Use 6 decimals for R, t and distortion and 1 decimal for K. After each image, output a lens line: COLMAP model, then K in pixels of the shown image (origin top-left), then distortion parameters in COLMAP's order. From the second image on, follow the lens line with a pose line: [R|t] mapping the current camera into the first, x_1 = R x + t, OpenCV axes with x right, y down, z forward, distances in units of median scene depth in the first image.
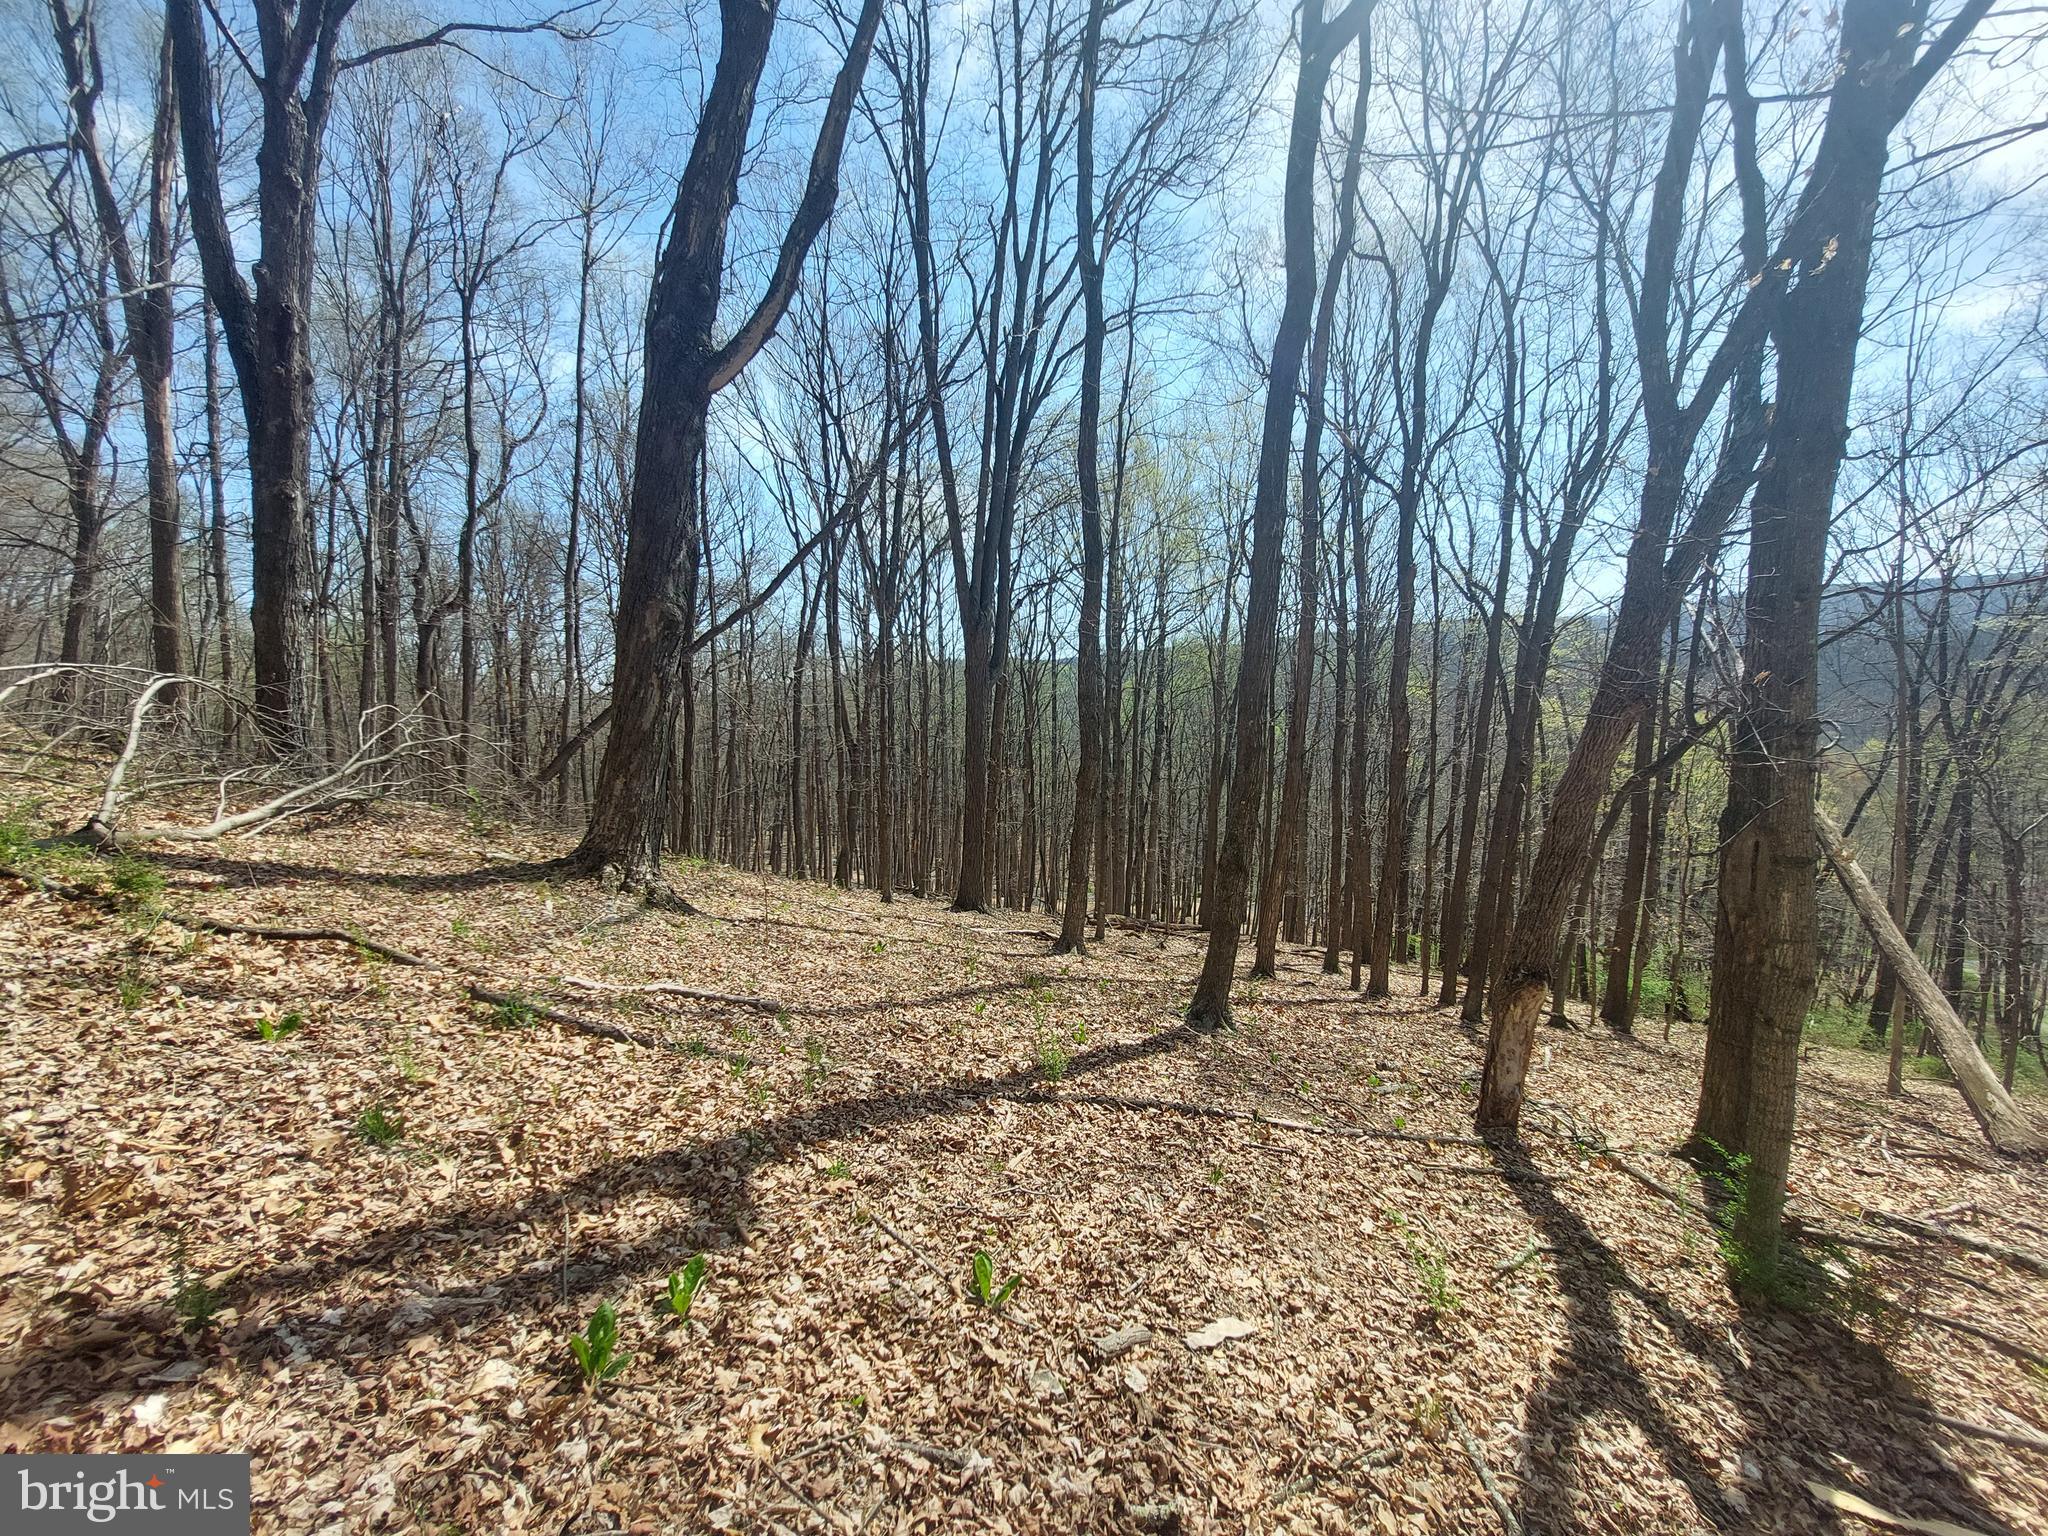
lens RADIAL K [[818.0, 0, 1032.0], [0, 818.0, 775.5], [0, 0, 1]] dist [-0.025588, 0.003152]
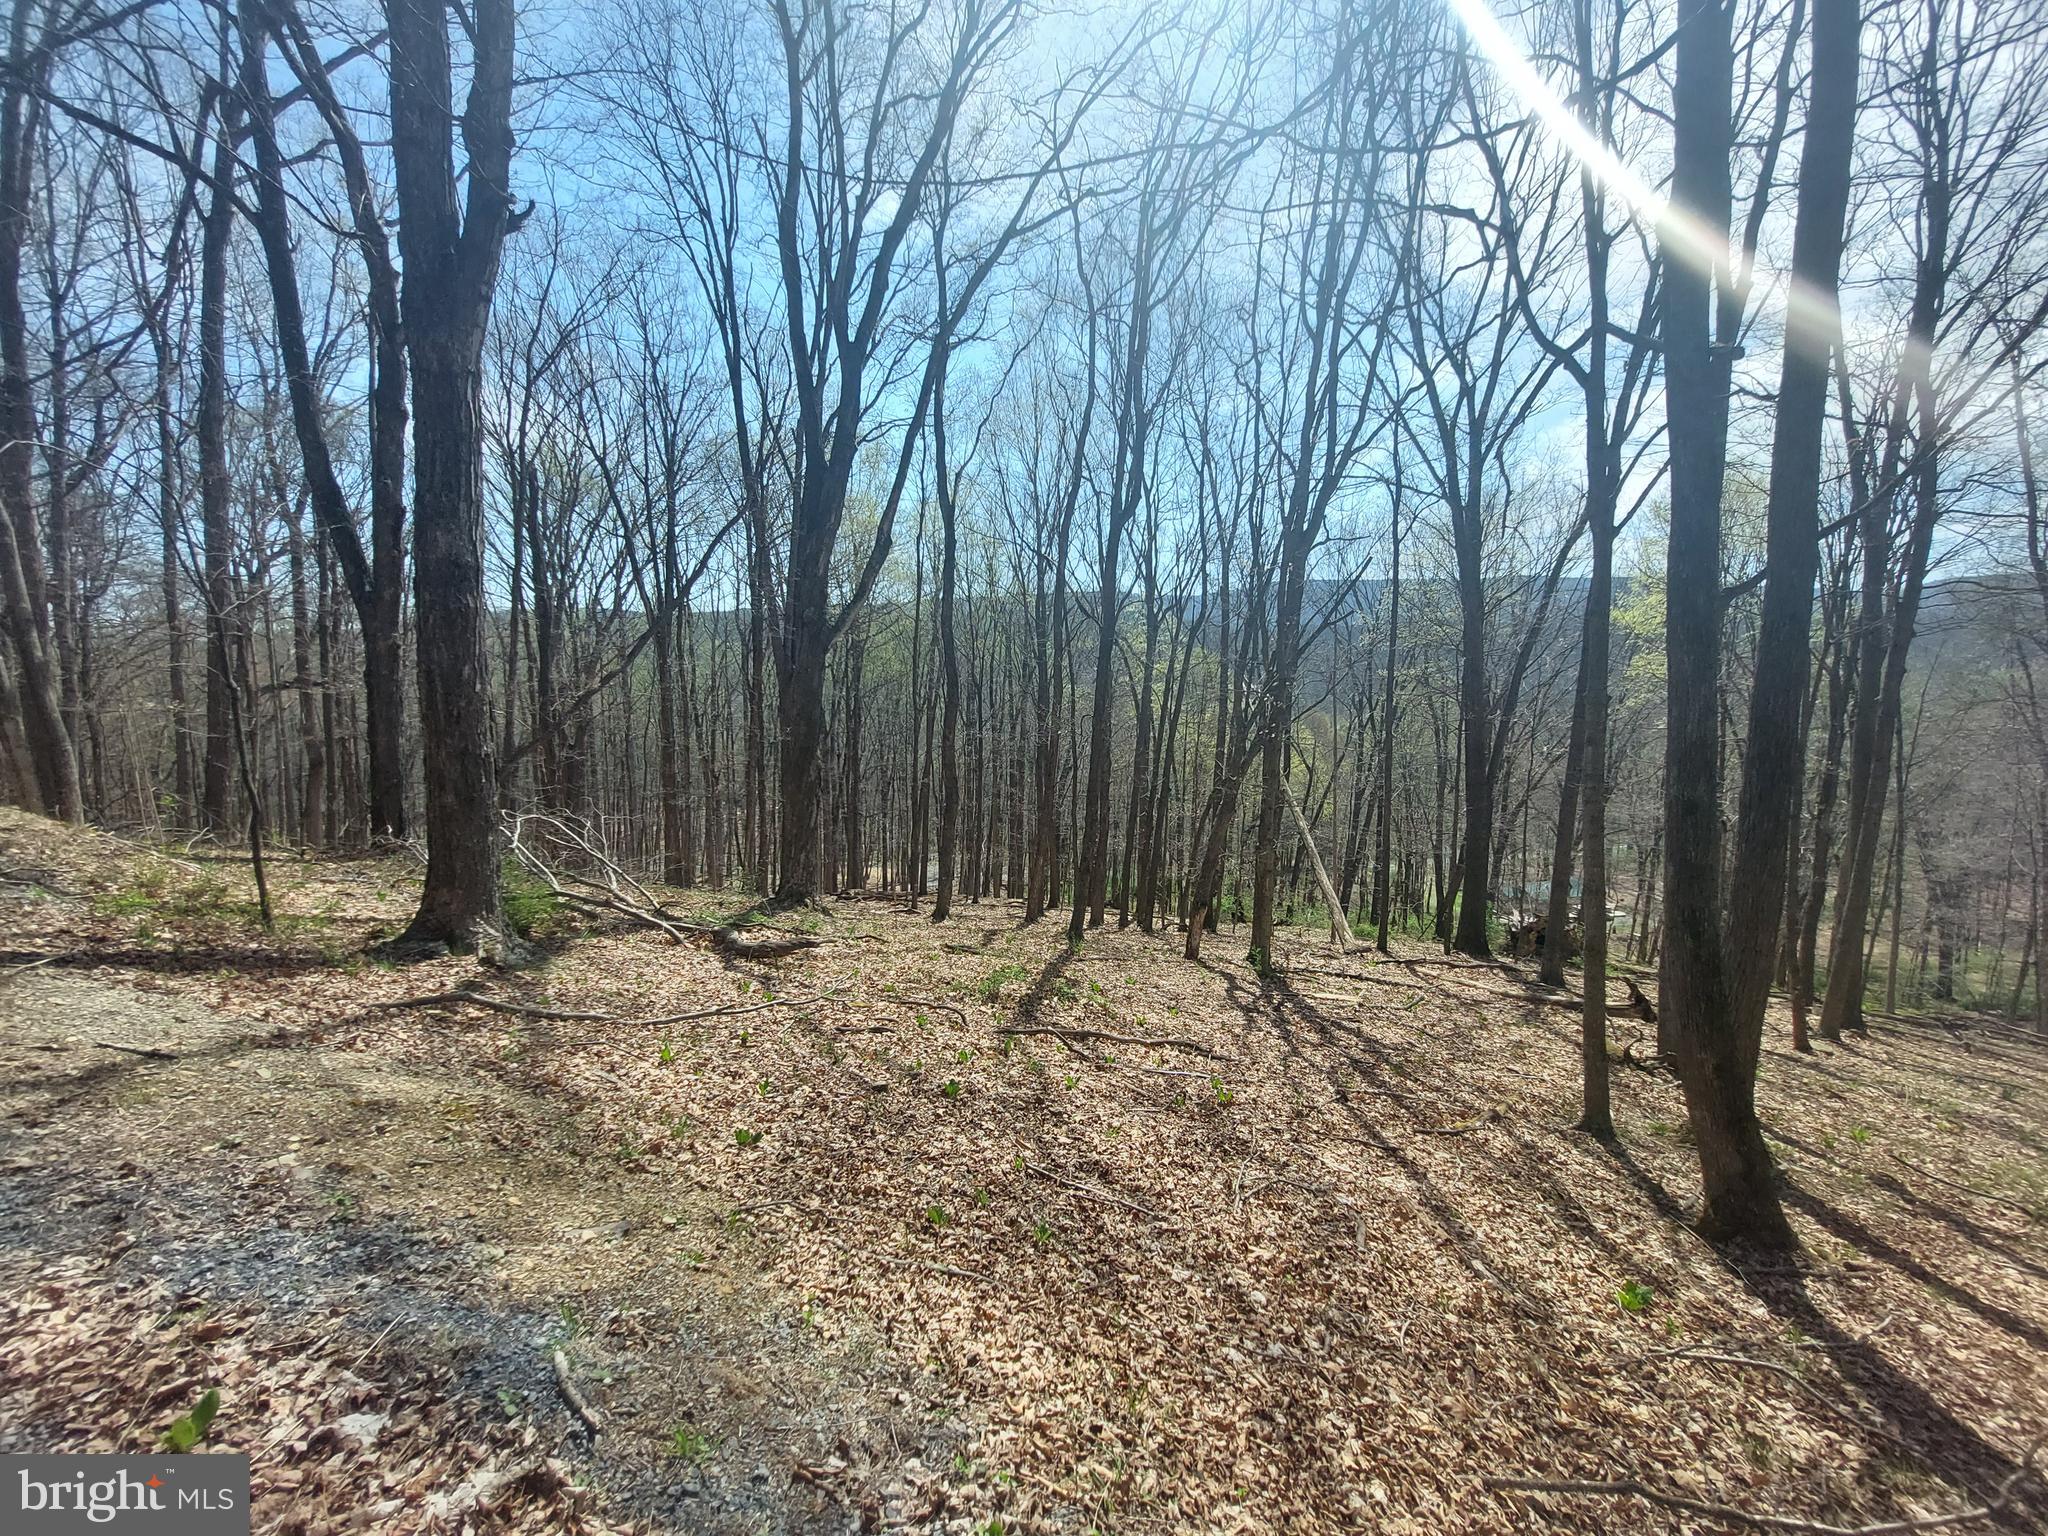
lens RADIAL K [[818.0, 0, 1029.6], [0, 818.0, 754.0], [0, 0, 1]] dist [-0.025588, 0.003152]
pose [[0.907443, -0.030332, 0.419080, -0.665456], [0.021252, 0.999428, 0.026319, -0.219396], [-0.419638, -0.014977, 0.907568, -0.798639]]
